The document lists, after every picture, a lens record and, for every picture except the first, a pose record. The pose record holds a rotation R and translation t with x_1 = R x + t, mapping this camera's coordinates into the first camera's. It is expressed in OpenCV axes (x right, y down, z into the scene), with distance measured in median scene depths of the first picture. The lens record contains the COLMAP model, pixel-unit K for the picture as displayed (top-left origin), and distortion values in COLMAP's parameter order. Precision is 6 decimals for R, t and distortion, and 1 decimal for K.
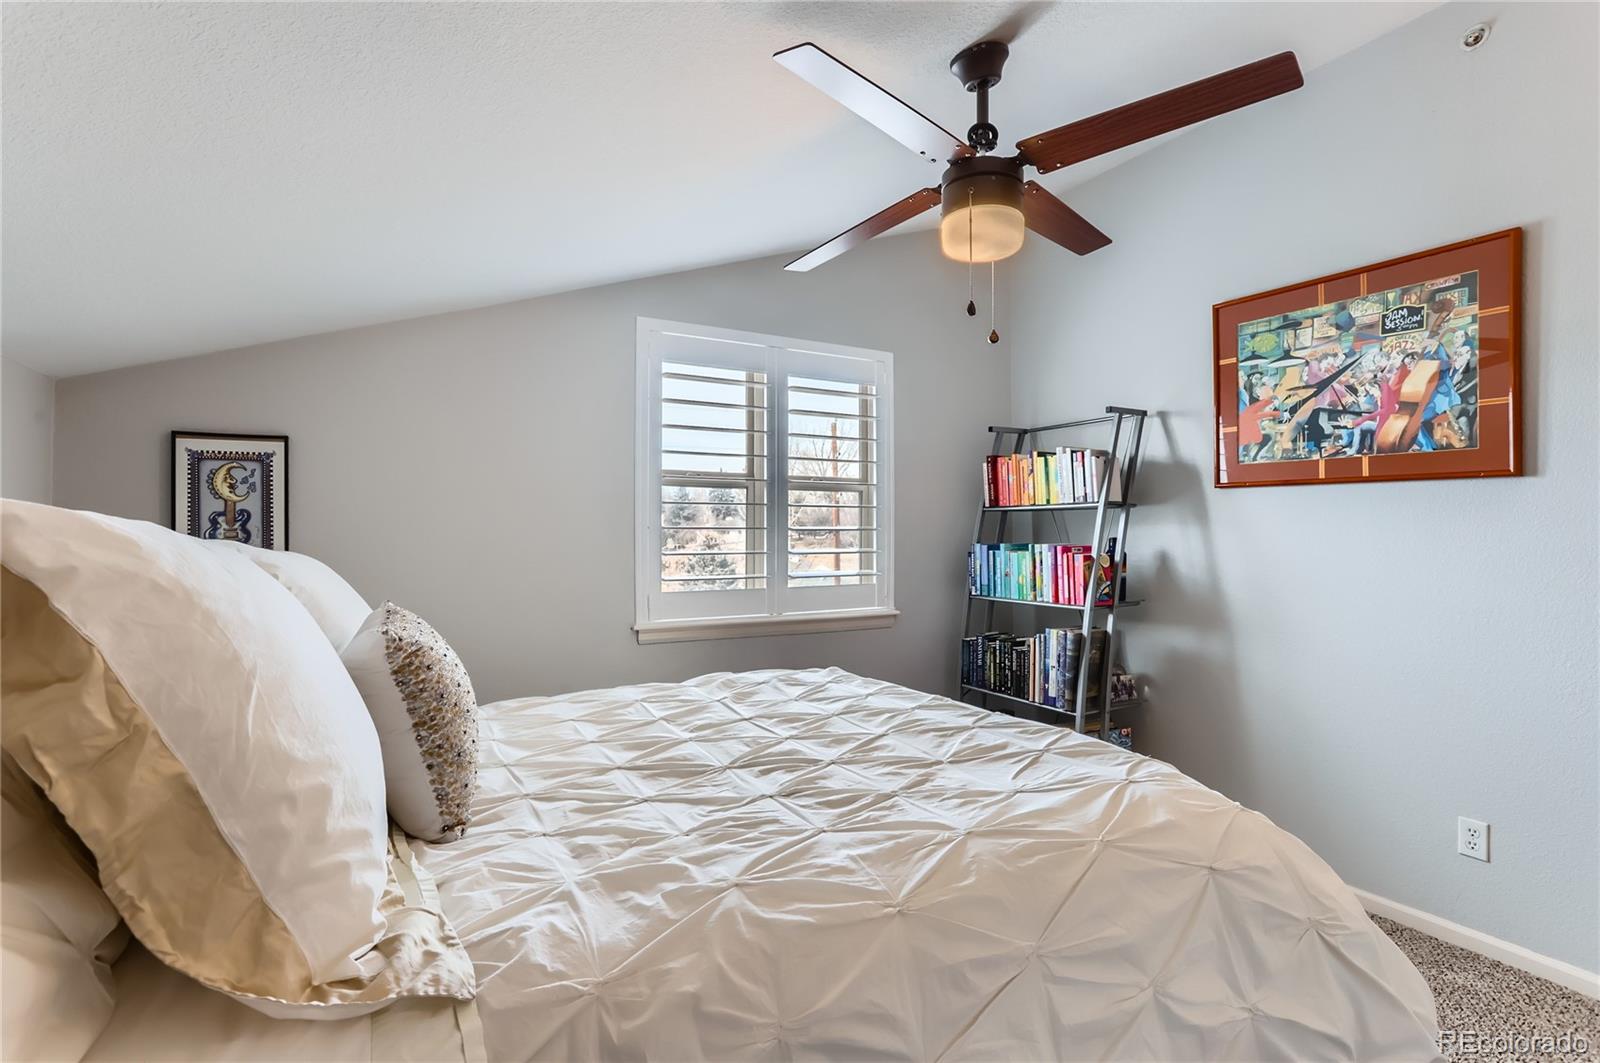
lens RADIAL K [[769.7, 0, 797.2], [0, 769.7, 531.1], [0, 0, 1]] dist [-0.011778, -0.001350]
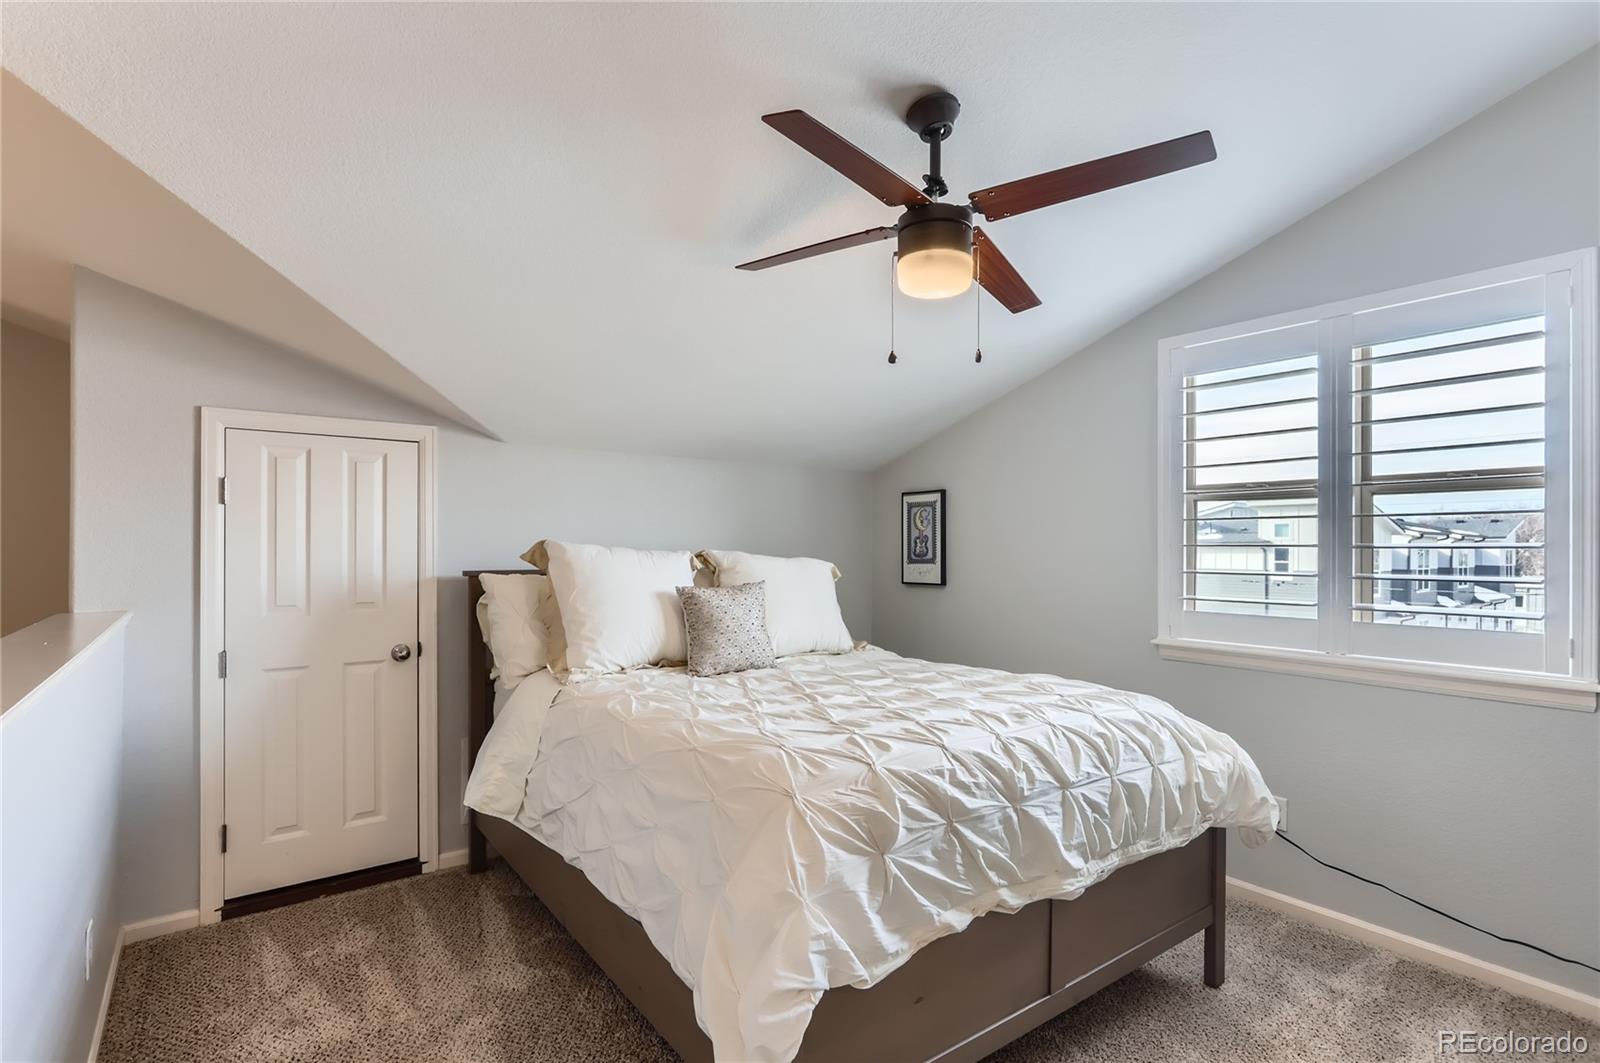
lens RADIAL K [[769.7, 0, 795.9], [0, 769.7, 545.2], [0, 0, 1]] dist [-0.011778, -0.001350]
pose [[0.144476, -0.002339, -0.989506, 0.737403], [-0.004269, 0.999986, -0.002988, 0.000664], [0.989499, 0.004656, 0.144464, 0.369149]]
